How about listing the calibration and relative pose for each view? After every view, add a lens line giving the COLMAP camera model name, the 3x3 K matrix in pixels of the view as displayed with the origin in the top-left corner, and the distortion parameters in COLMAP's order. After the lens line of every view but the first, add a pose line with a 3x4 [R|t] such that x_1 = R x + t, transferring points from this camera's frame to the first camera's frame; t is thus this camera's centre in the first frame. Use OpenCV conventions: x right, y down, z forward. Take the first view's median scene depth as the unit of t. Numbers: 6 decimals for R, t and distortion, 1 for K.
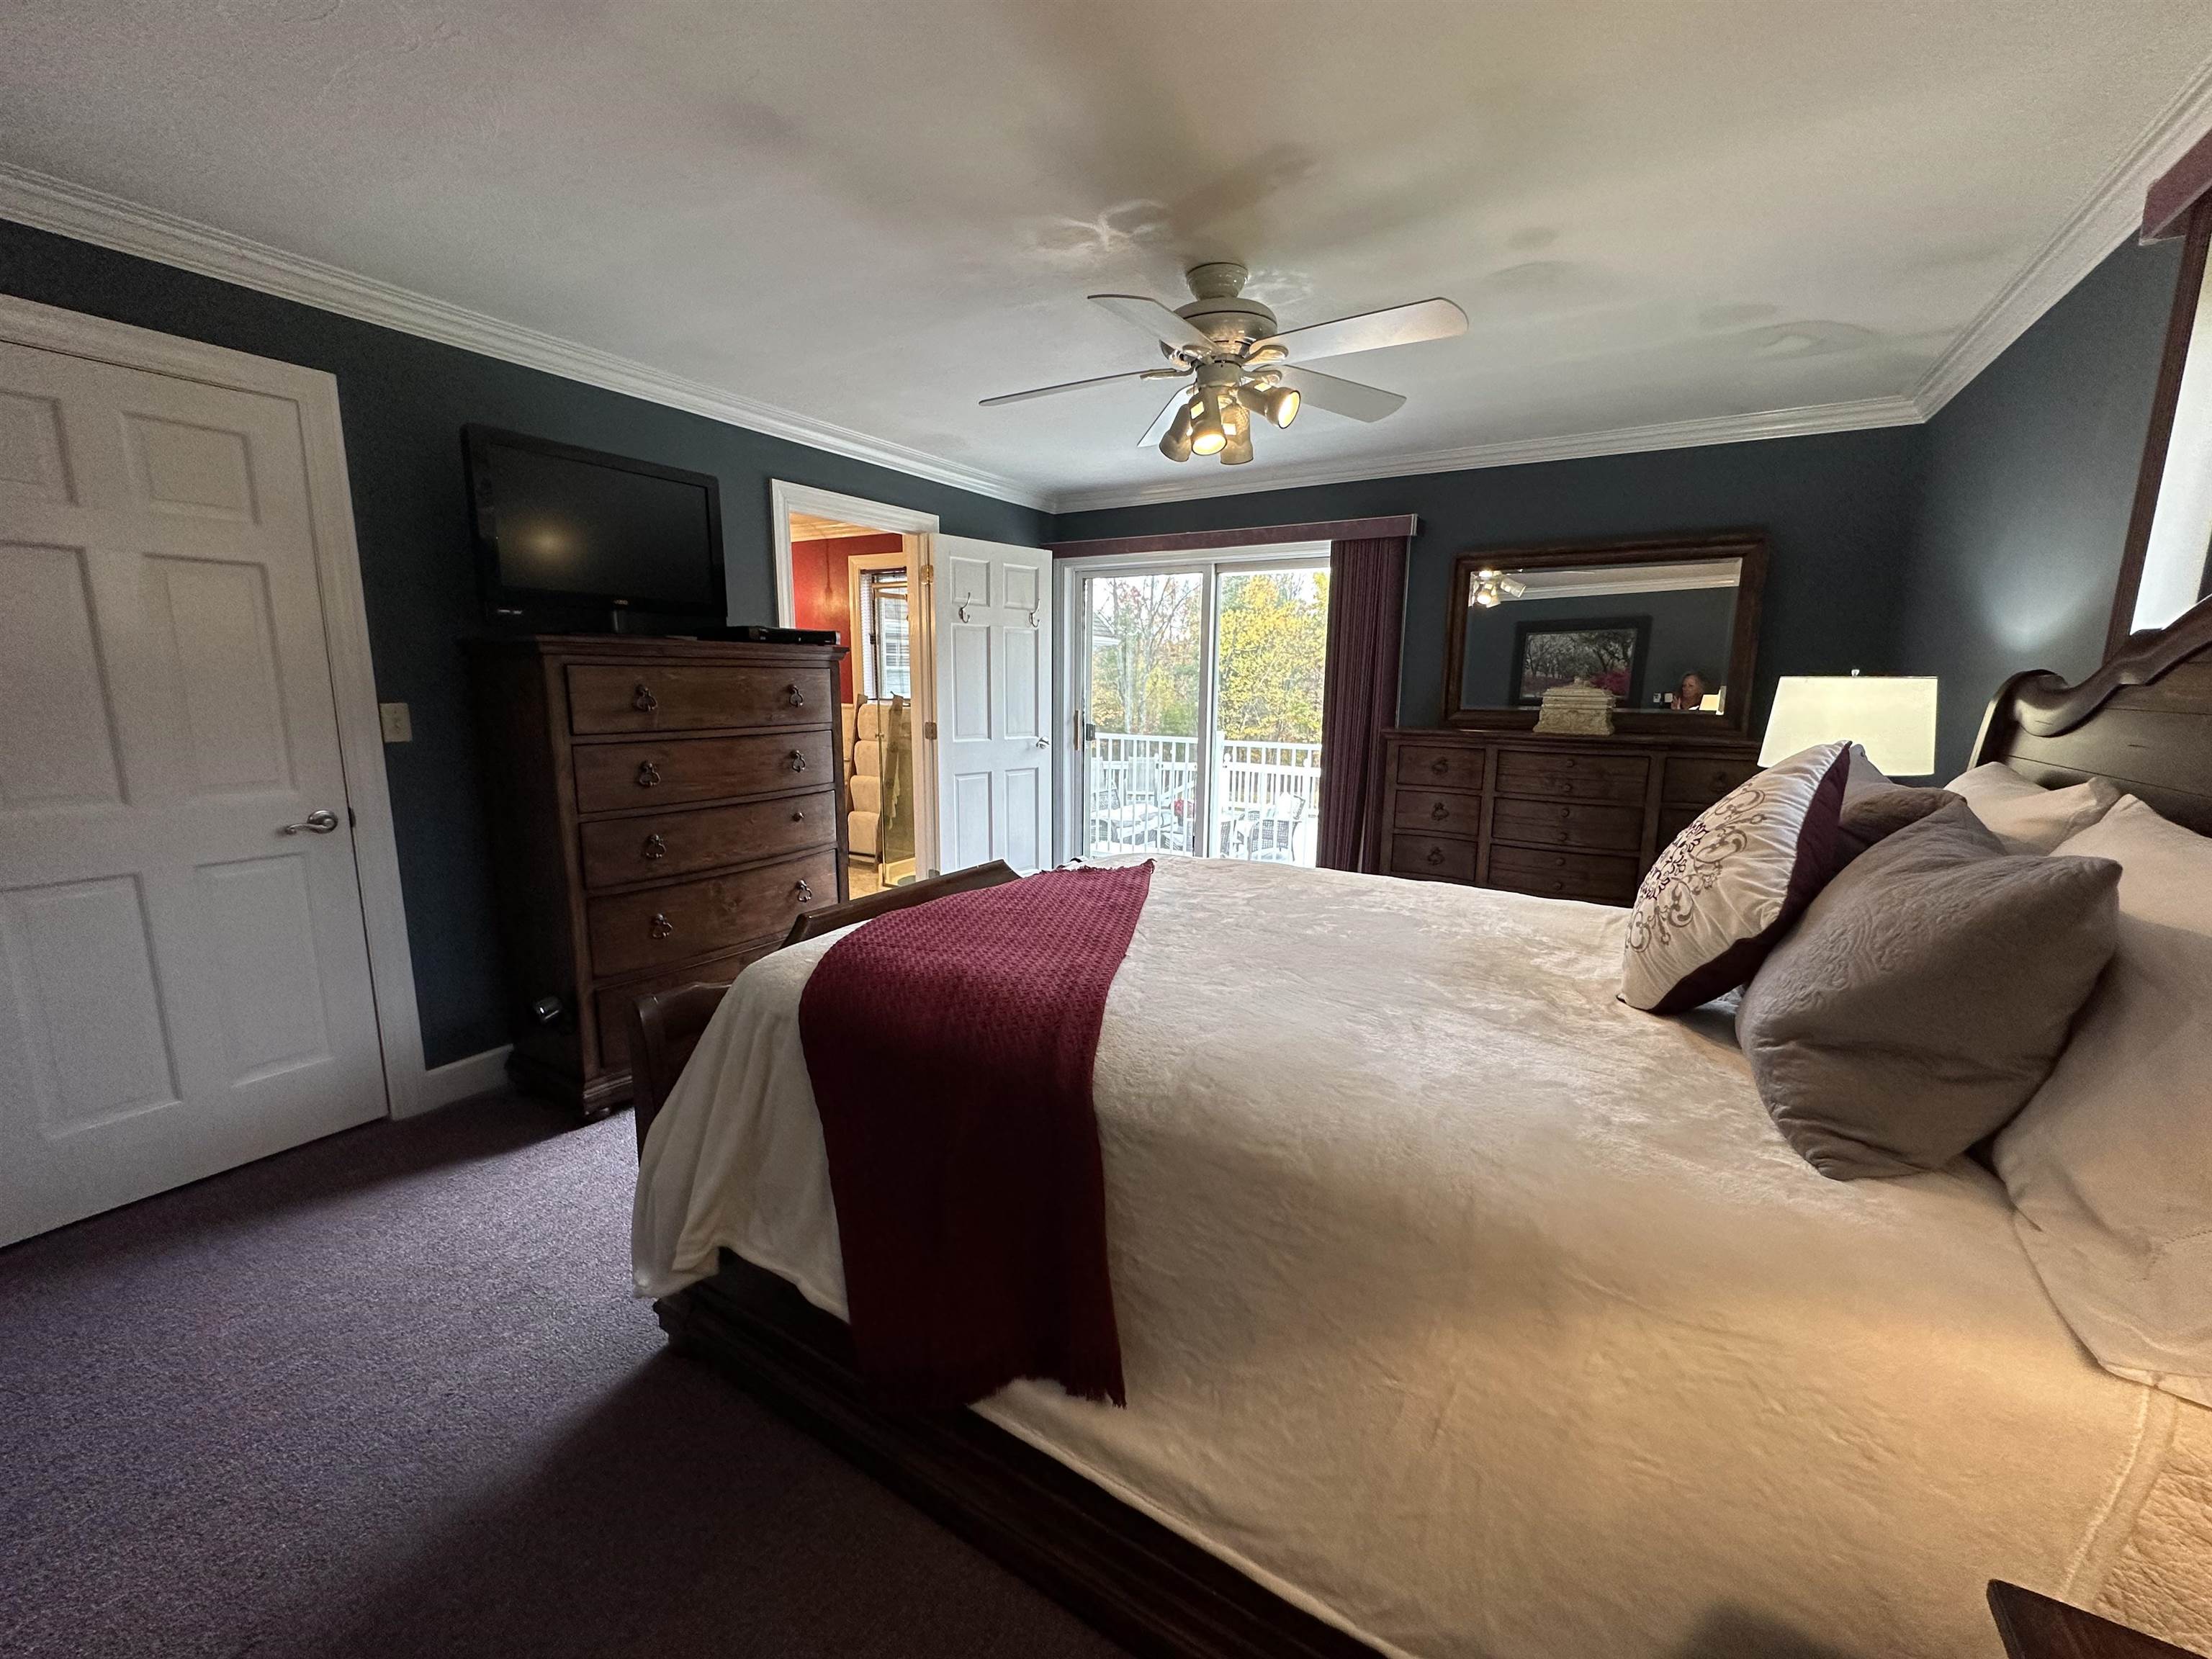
lens RADIAL K [[874.9, 0, 1106.0], [0, 874.9, 829.5], [0, 0, 1]] dist [0.000485, 0.000062]
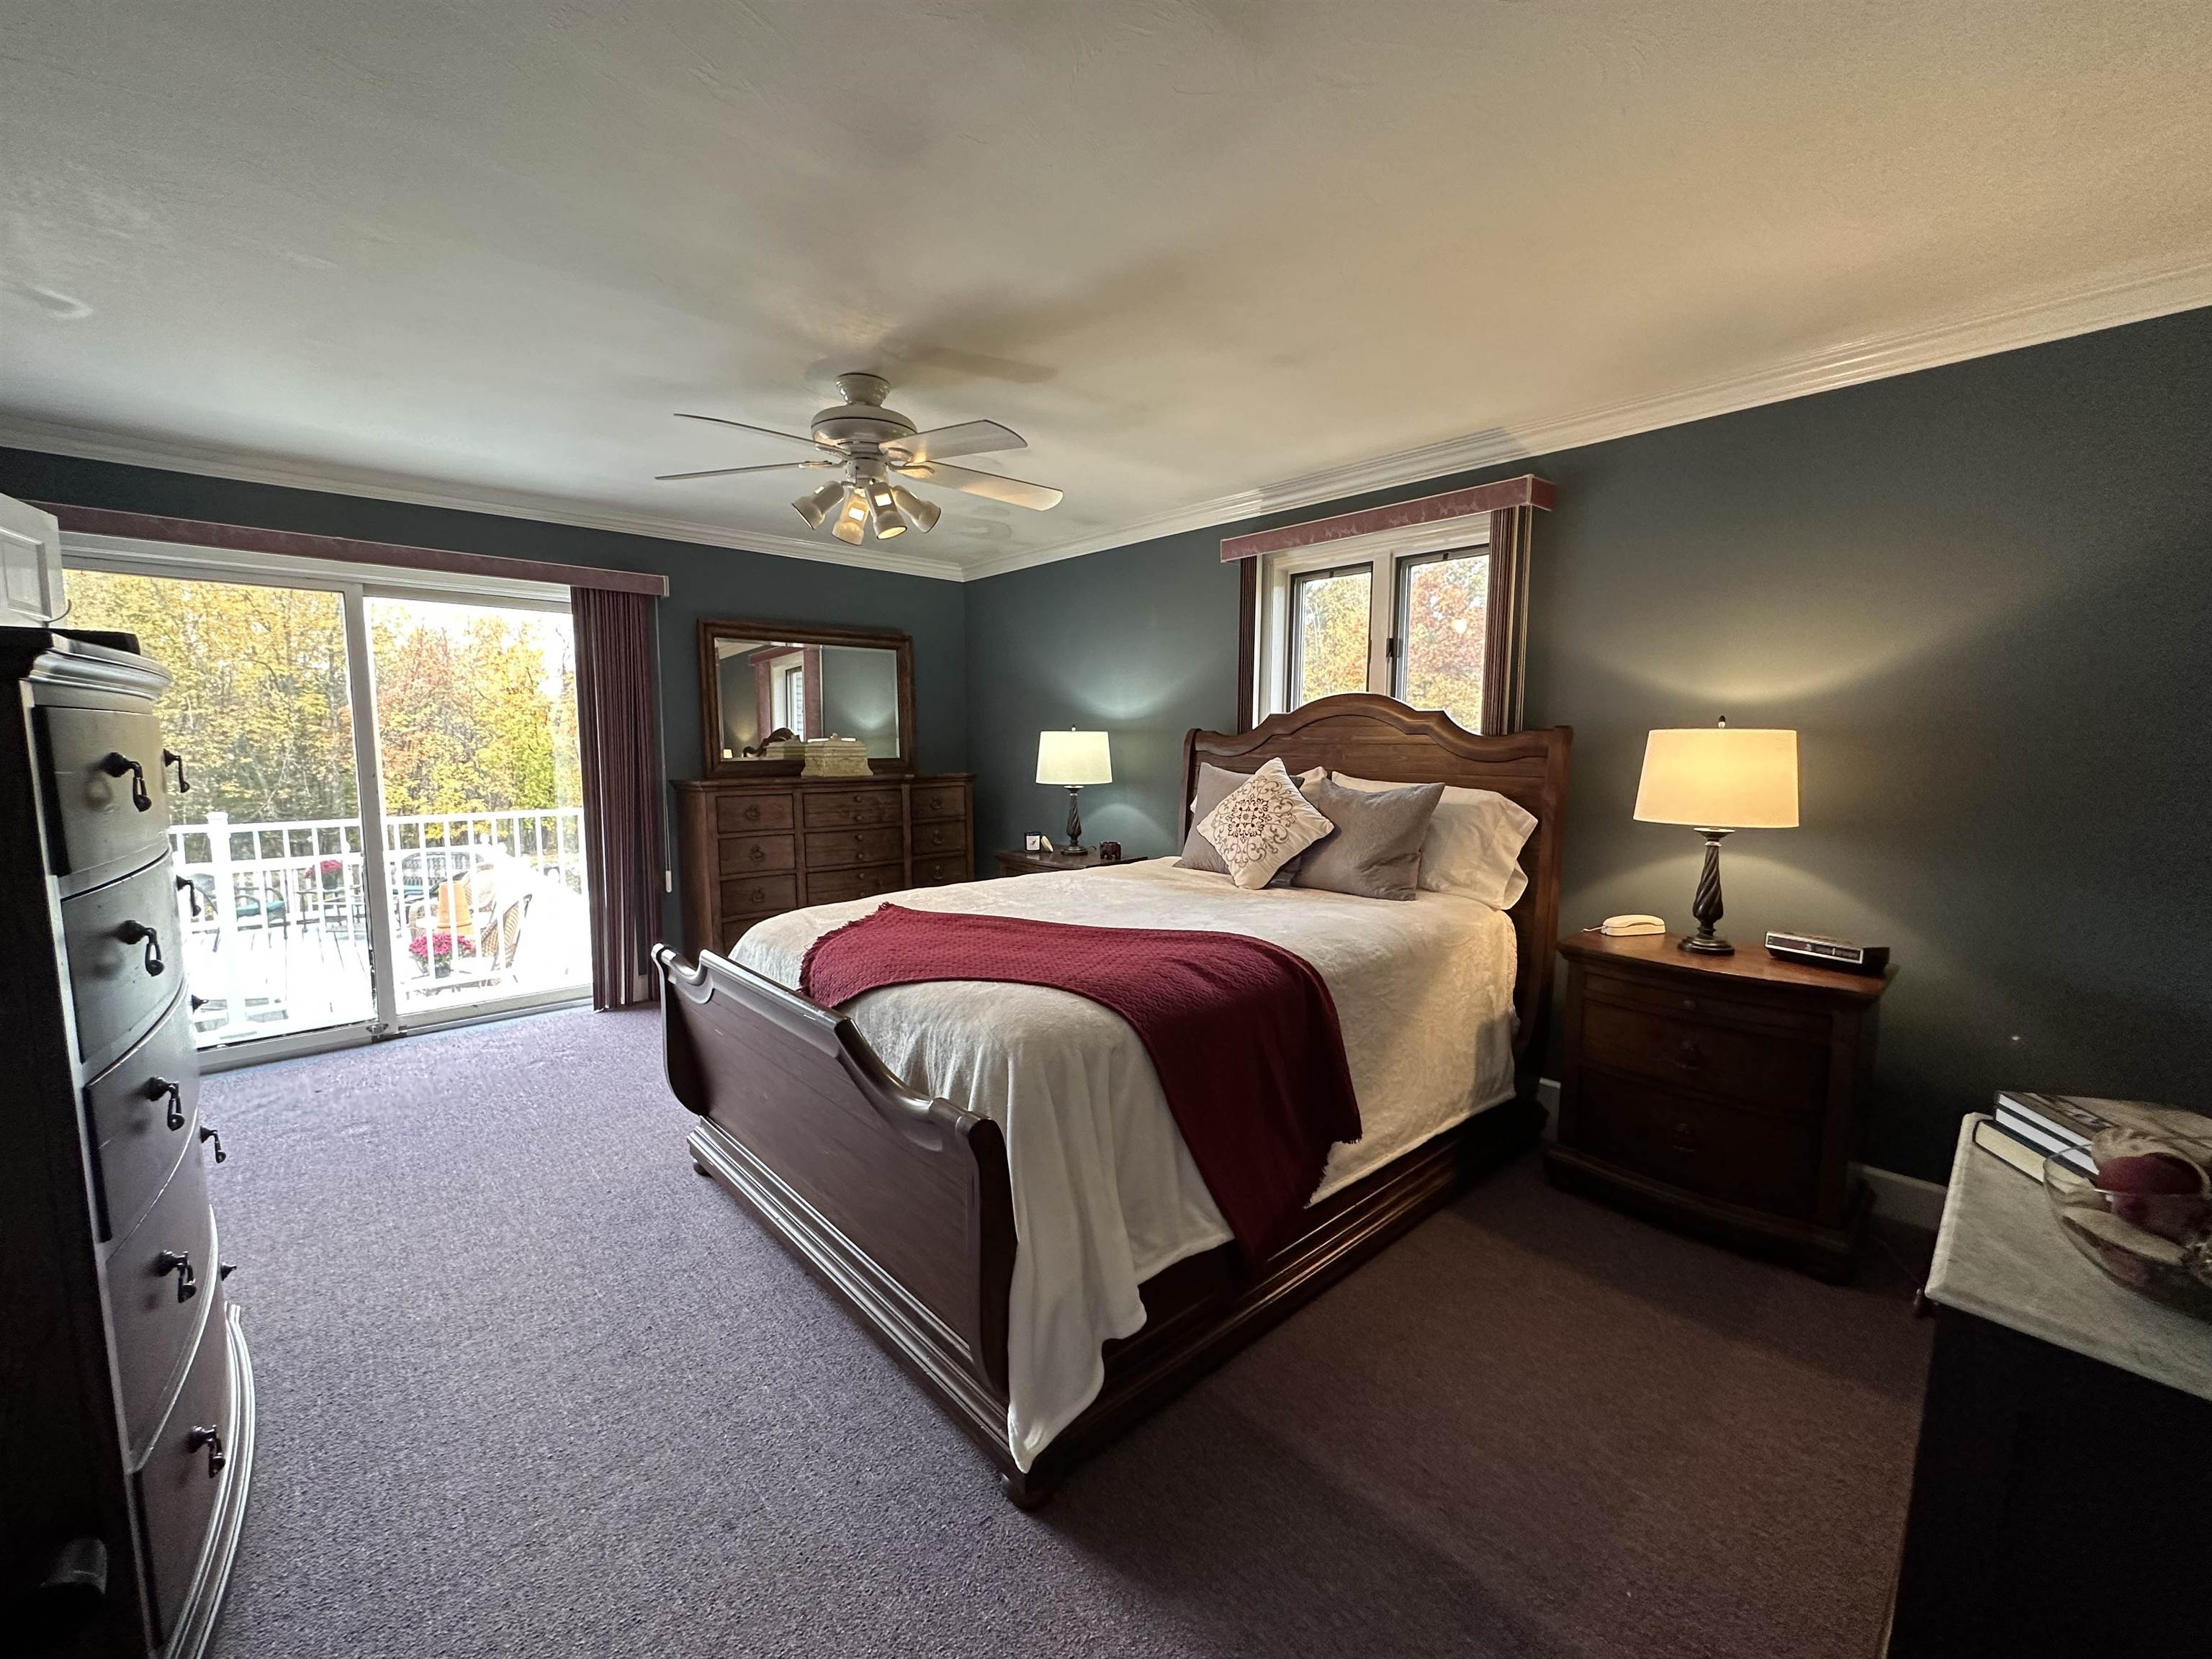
lens RADIAL K [[874.9, 0, 1106.0], [0, 874.9, 829.5], [0, 0, 1]] dist [0.000485, 0.000062]
pose [[0.281954, -0.113653, 0.952672, -0.590966], [0.169758, 0.983202, 0.067053, -0.054993], [-0.944290, 0.142818, 0.296512, 0.282847]]
